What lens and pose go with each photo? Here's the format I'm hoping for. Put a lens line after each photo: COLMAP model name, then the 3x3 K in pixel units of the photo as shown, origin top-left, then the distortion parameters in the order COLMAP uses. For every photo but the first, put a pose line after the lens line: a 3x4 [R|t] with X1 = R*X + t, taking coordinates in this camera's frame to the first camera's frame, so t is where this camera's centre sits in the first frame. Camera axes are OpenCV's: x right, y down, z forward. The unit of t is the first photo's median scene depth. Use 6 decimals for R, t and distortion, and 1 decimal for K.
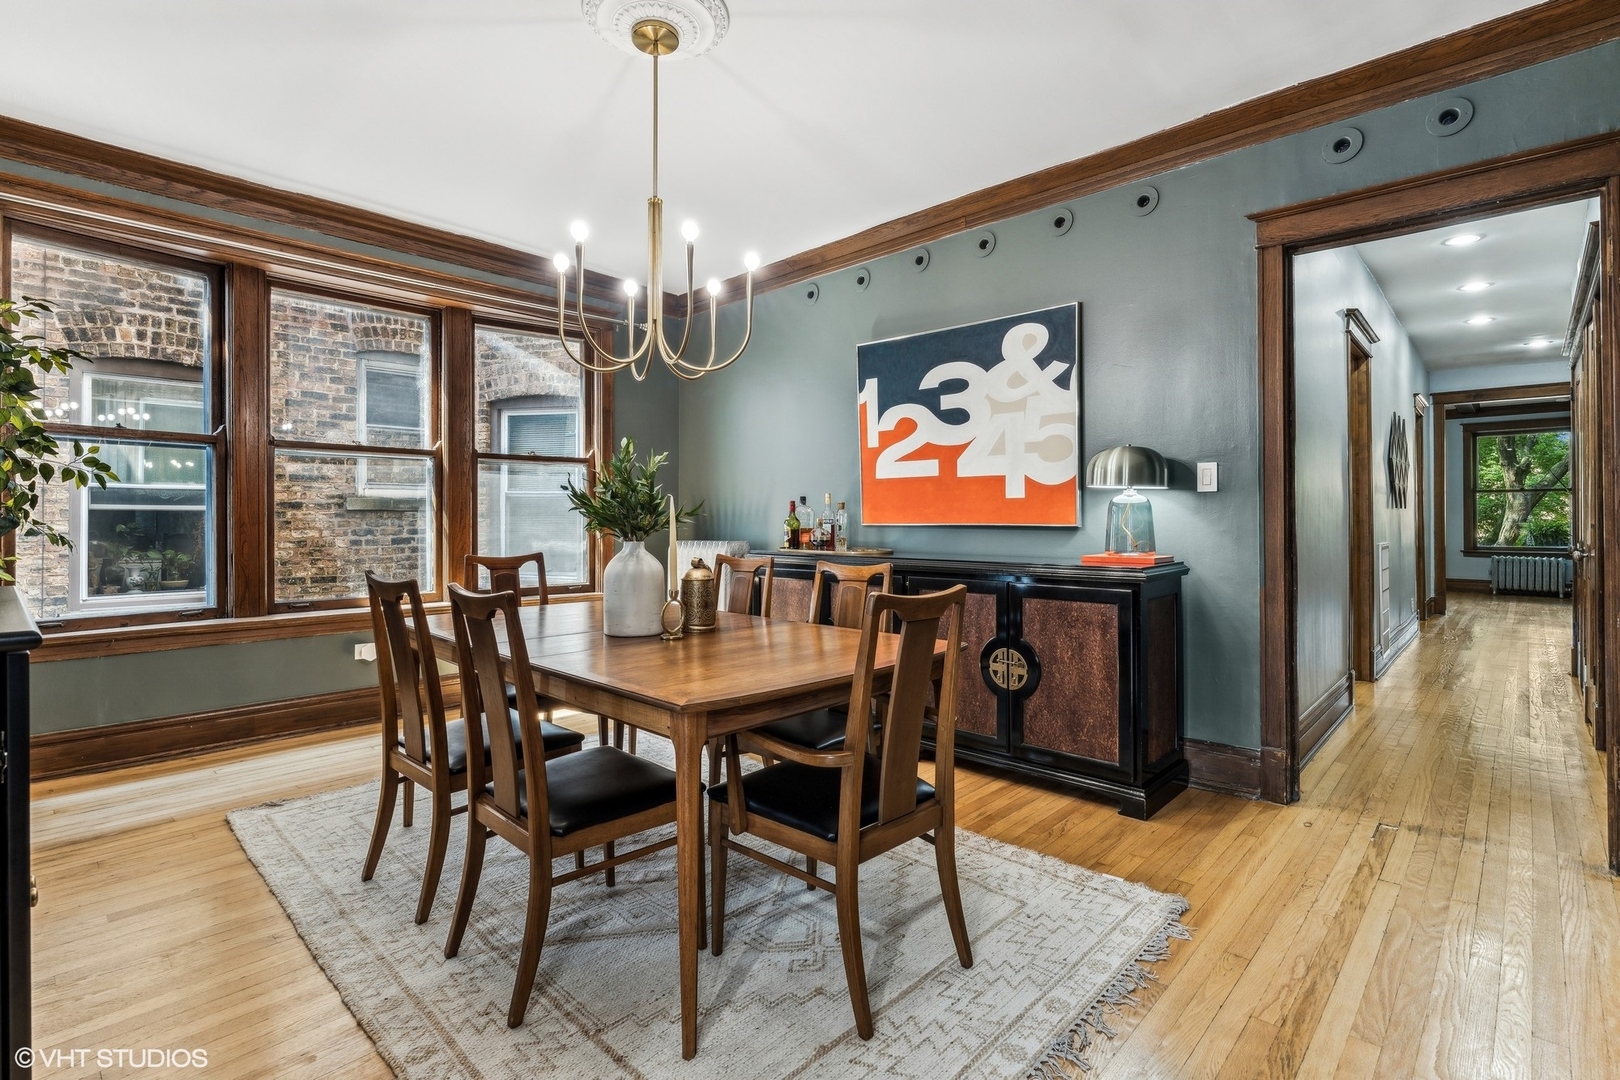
lens RADIAL K [[750.6, 0, 827.8], [0, 750.6, 511.4], [0, 0, 1]] dist [-0.000818, 0.001312]
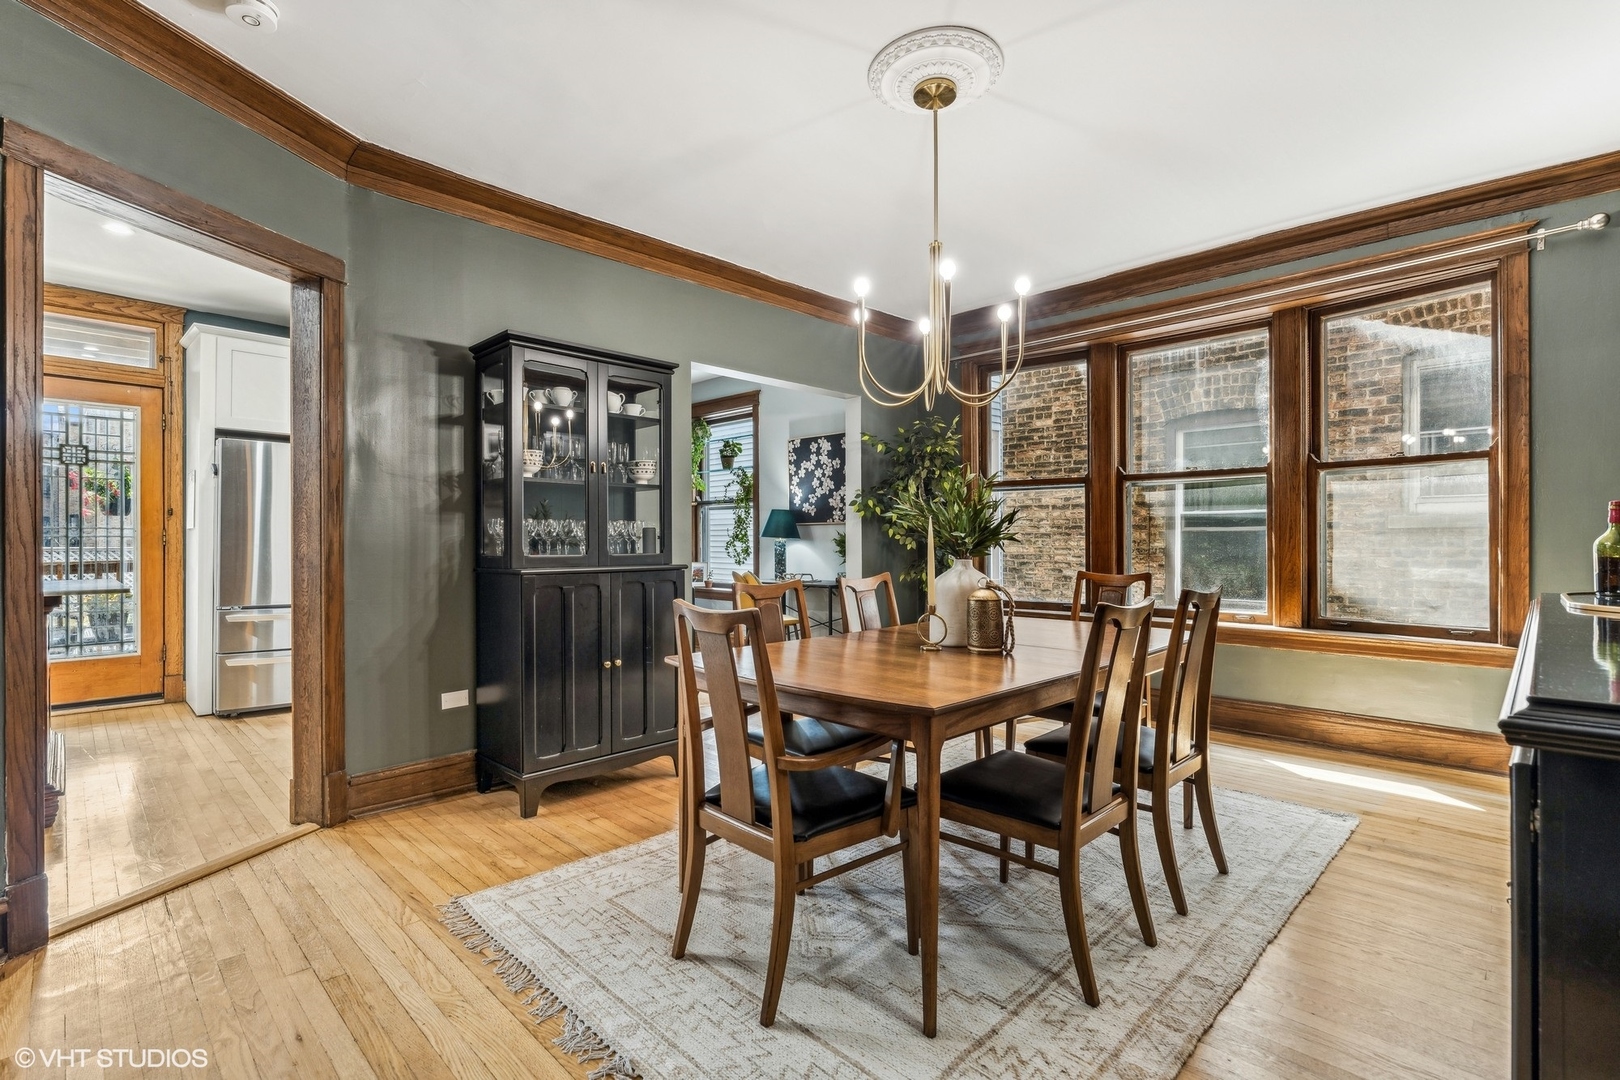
lens RADIAL K [[750.6, 0, 812.4], [0, 750.6, 535.6], [0, 0, 1]] dist [-0.000818, 0.001312]
pose [[-0.025607, -0.005803, -0.999655, 0.359678], [0.010837, 0.999923, -0.006082, 0.005850], [0.999613, -0.010989, -0.025542, 0.355534]]
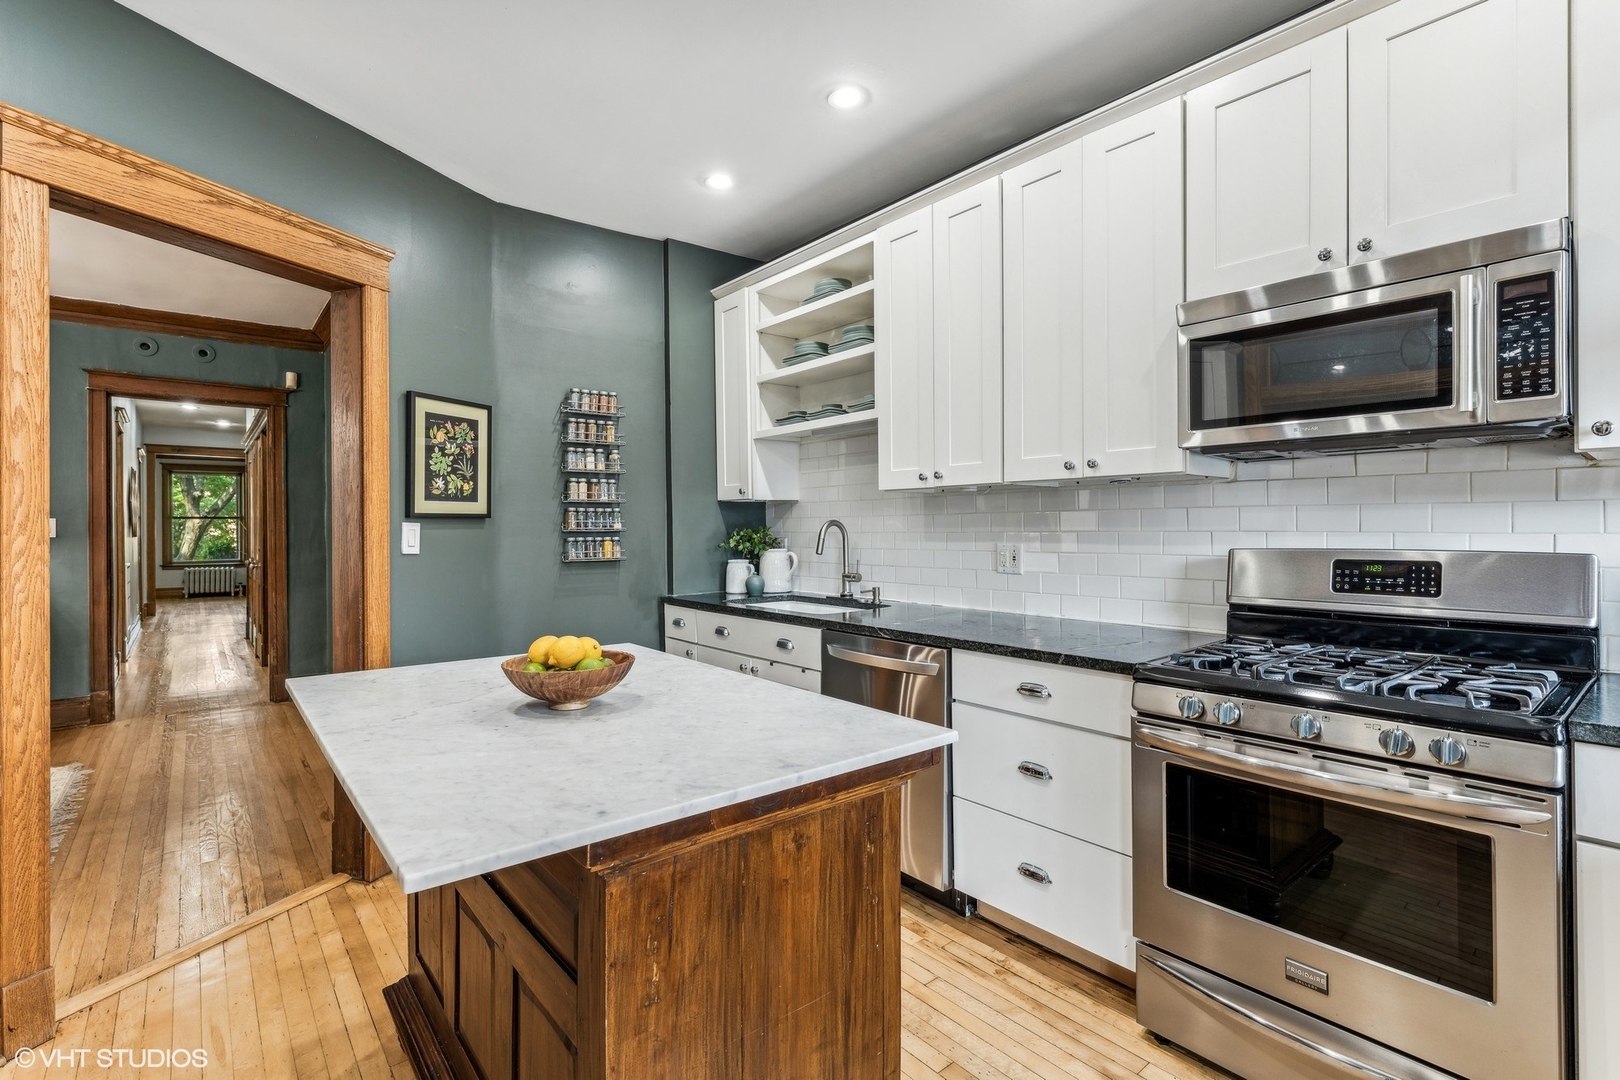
lens RADIAL K [[750.6, 0, 811.7], [0, 750.6, 529.0], [0, 0, 1]] dist [-0.000818, 0.001312]
pose [[0.127452, -0.003119, 0.991840, -0.310982], [-0.004451, 0.999983, 0.003717, -0.021583], [-0.991835, -0.004888, 0.127436, -0.283229]]
